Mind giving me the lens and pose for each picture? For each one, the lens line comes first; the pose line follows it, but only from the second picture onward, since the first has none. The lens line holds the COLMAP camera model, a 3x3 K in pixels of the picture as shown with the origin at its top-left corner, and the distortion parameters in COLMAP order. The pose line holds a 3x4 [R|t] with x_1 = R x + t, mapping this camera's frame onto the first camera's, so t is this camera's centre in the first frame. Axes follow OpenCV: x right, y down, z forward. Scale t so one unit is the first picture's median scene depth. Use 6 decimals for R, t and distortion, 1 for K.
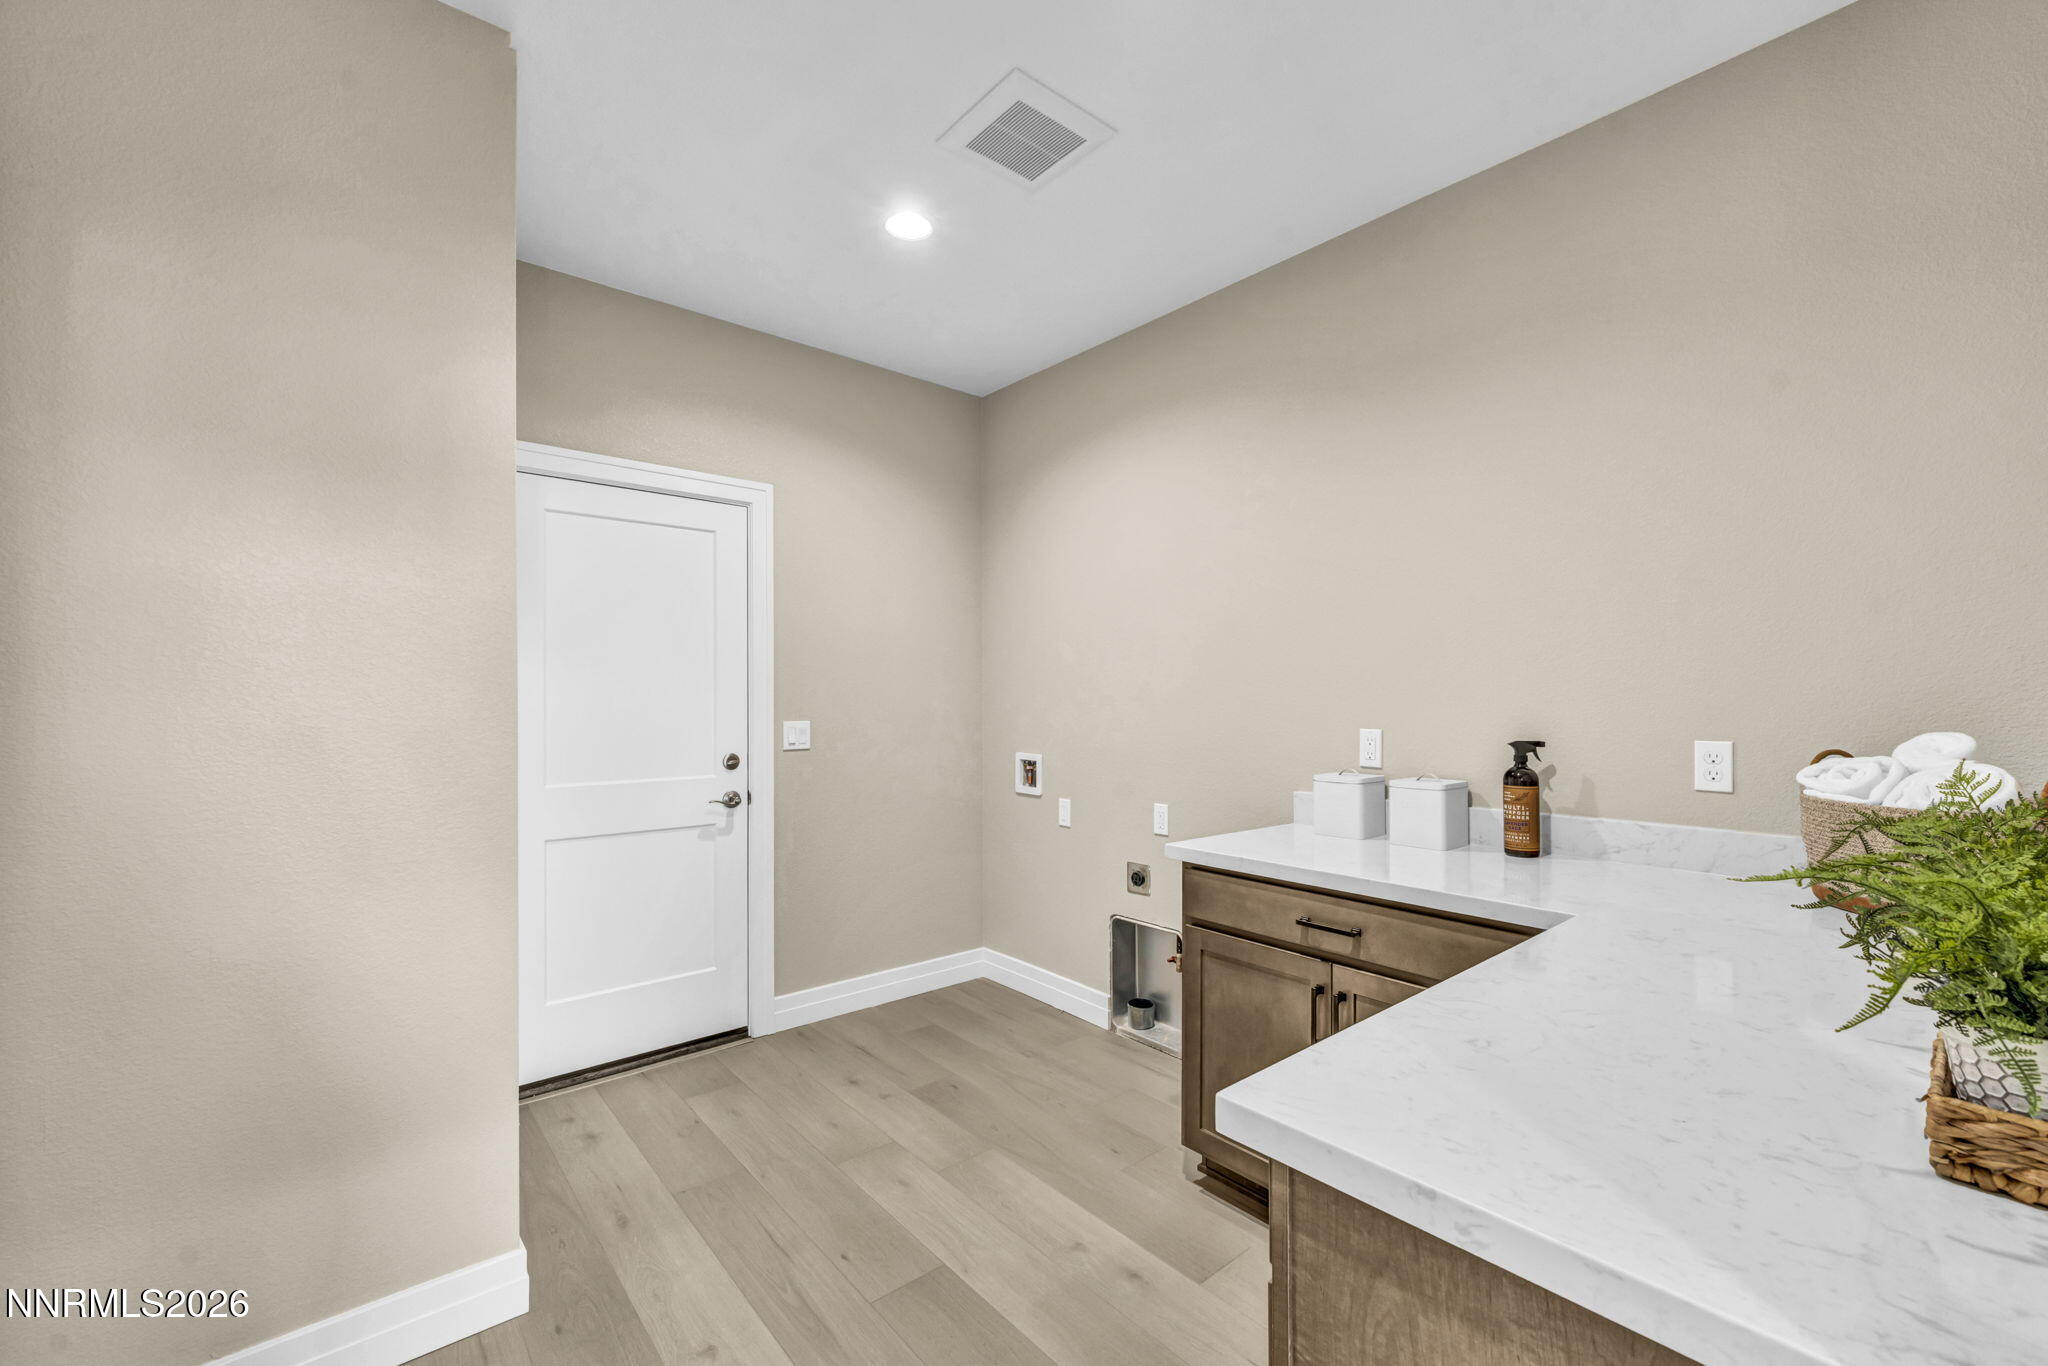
lens RADIAL K [[835.8, 0, 1033.1], [0, 835.8, 693.1], [0, 0, 1]] dist [0.000313, 0.000259]
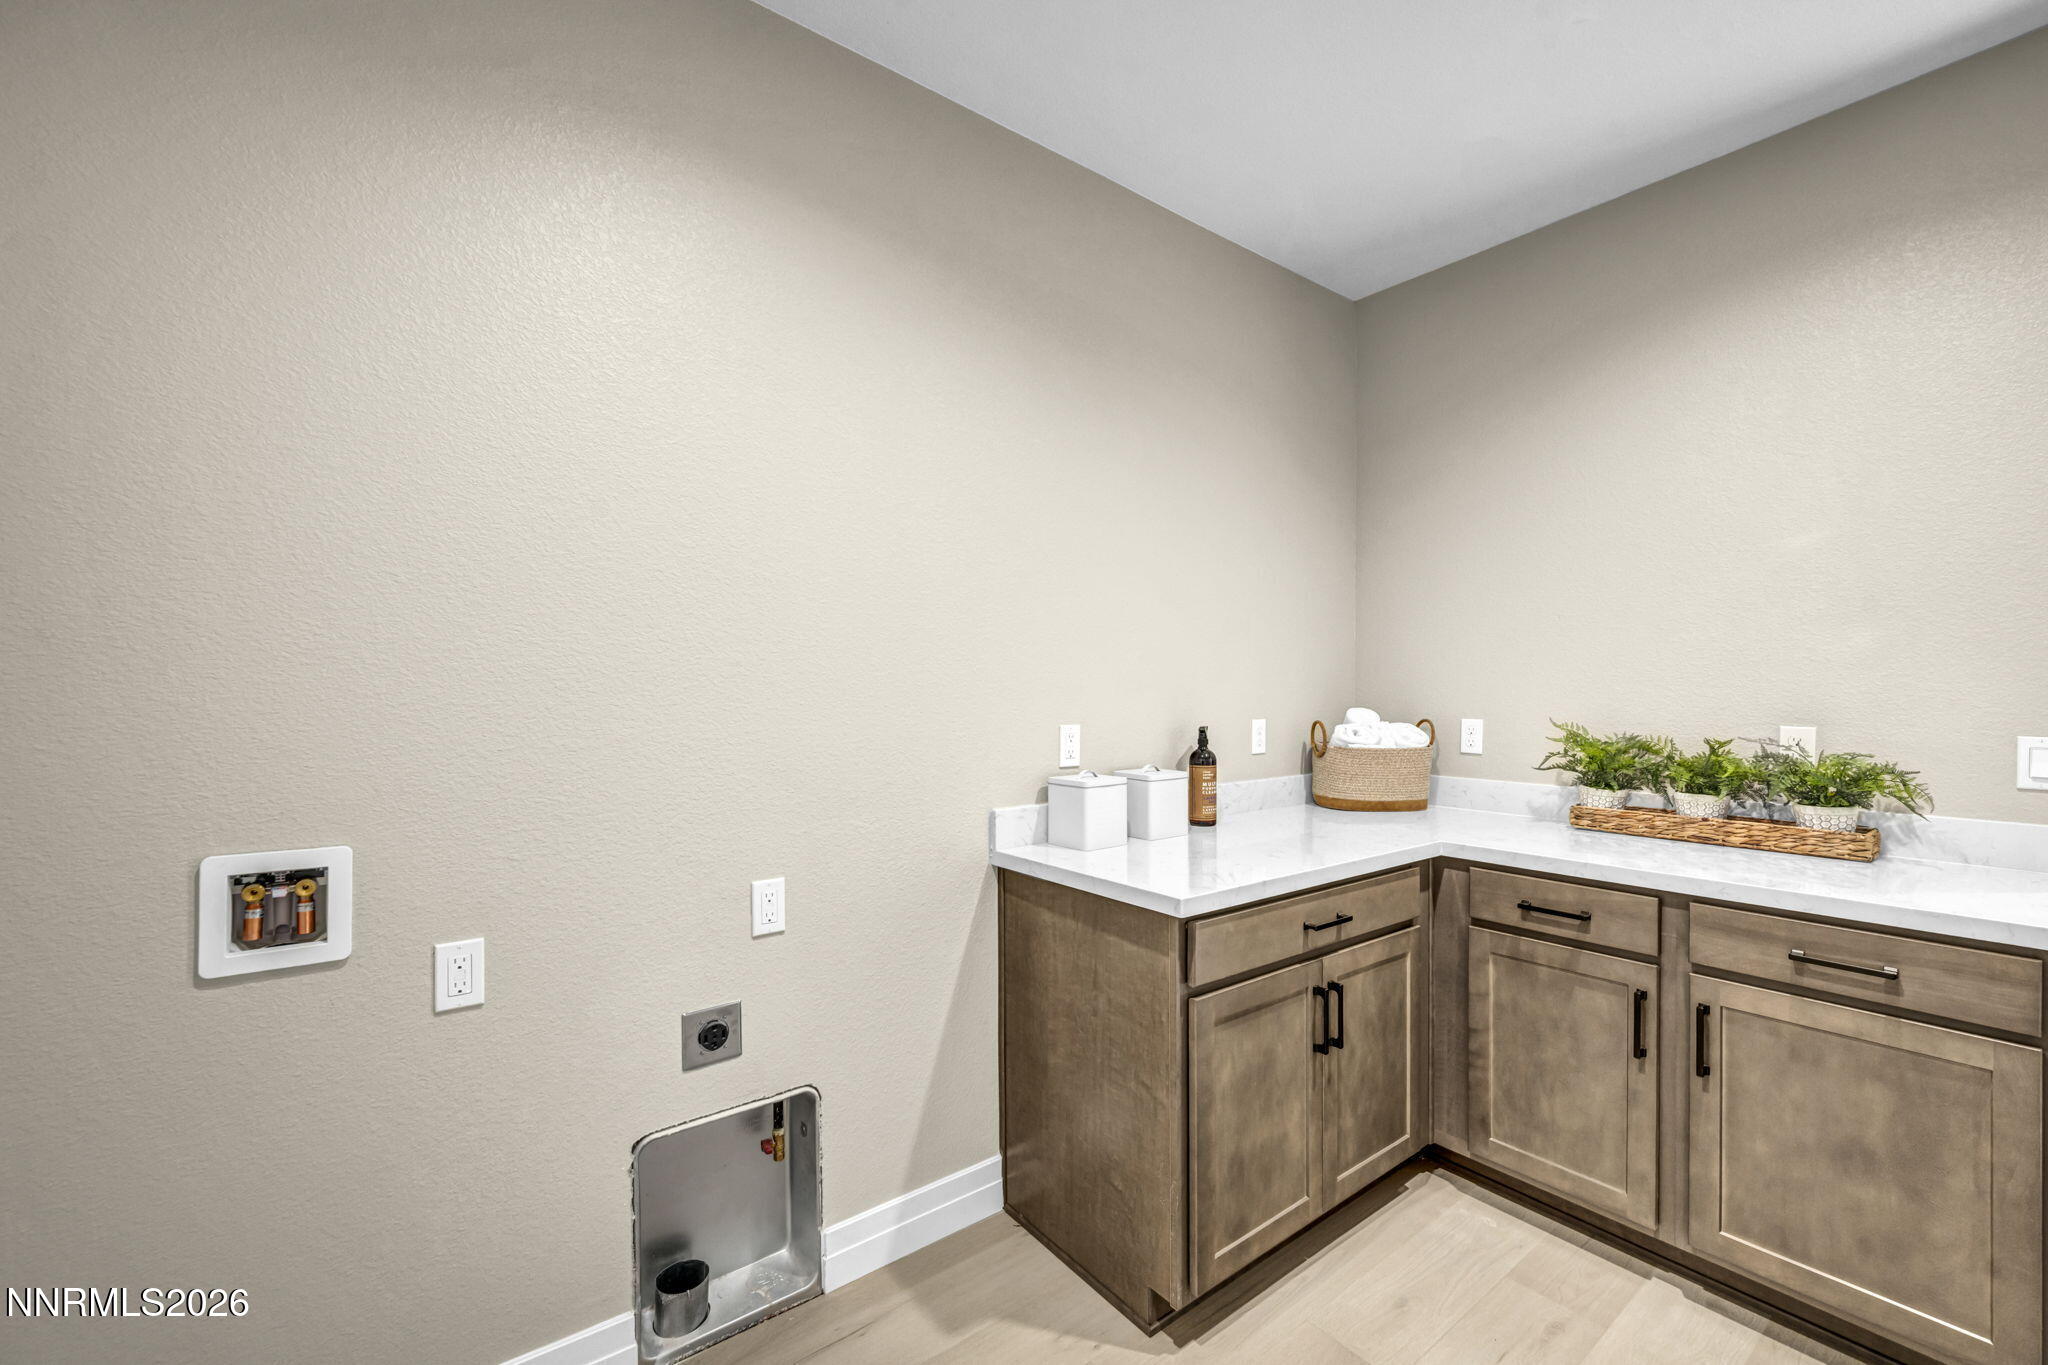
lens RADIAL K [[835.8, 0, 1033.1], [0, 835.8, 692.6], [0, 0, 1]] dist [0.000313, 0.000259]
pose [[0.047718, 0.000511, 0.998861, -0.520176], [-0.002801, 0.999996, -0.000377, 0.008999], [-0.998857, -0.002780, 0.047719, 1.039996]]
